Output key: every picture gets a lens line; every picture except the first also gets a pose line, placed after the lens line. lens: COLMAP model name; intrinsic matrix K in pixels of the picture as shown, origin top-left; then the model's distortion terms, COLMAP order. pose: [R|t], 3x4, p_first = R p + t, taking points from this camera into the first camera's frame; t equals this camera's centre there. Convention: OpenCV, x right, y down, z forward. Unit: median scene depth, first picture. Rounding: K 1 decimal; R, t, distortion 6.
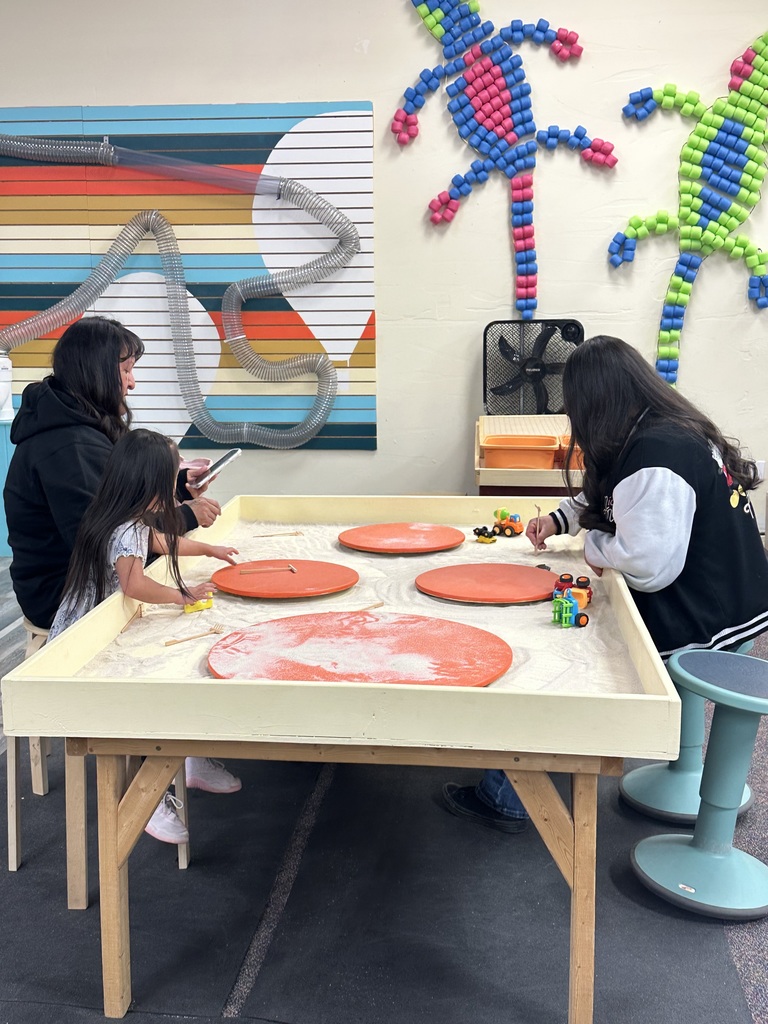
lens RADIAL K [[1195.5, 0, 383.7], [0, 1195.5, 511.6], [0, 0, 1]] dist [0.100868, 0.000000]
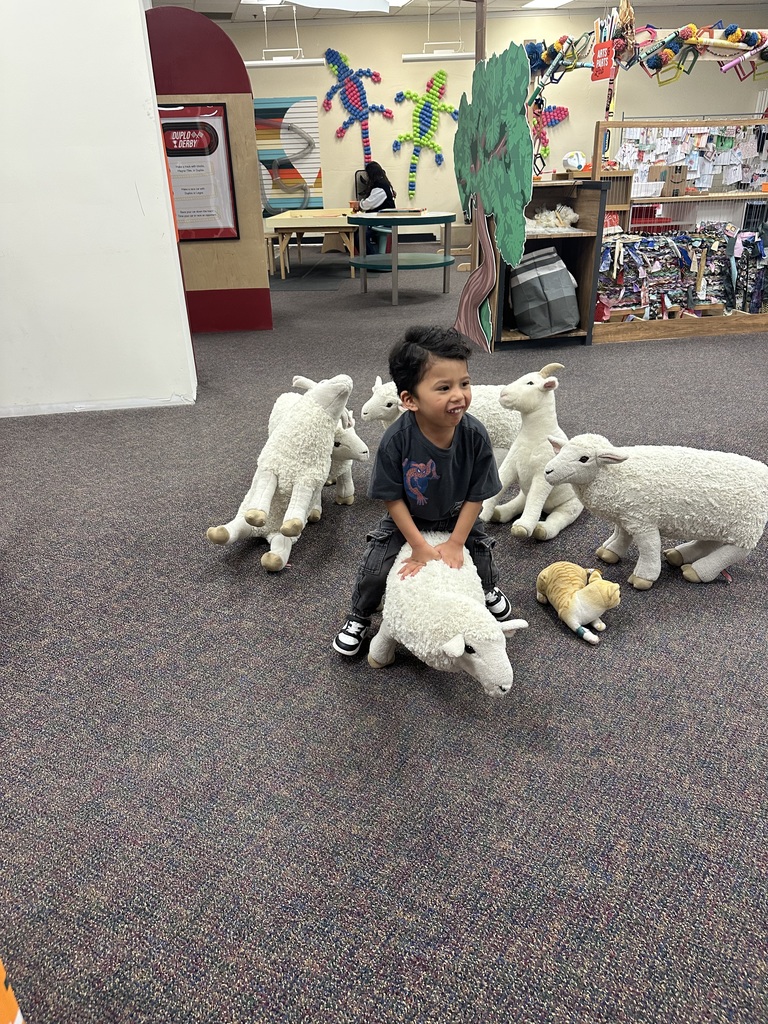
lens RADIAL K [[729.1, 0, 384.1], [0, 729.1, 511.5], [0, 0, 1]] dist [0.020781, -0.019817]
pose [[0.991072, -0.076266, 0.109360, -0.126390], [0.042326, 0.957783, 0.284360, 0.164144], [-0.126430, -0.277193, 0.952460, -1.149421]]
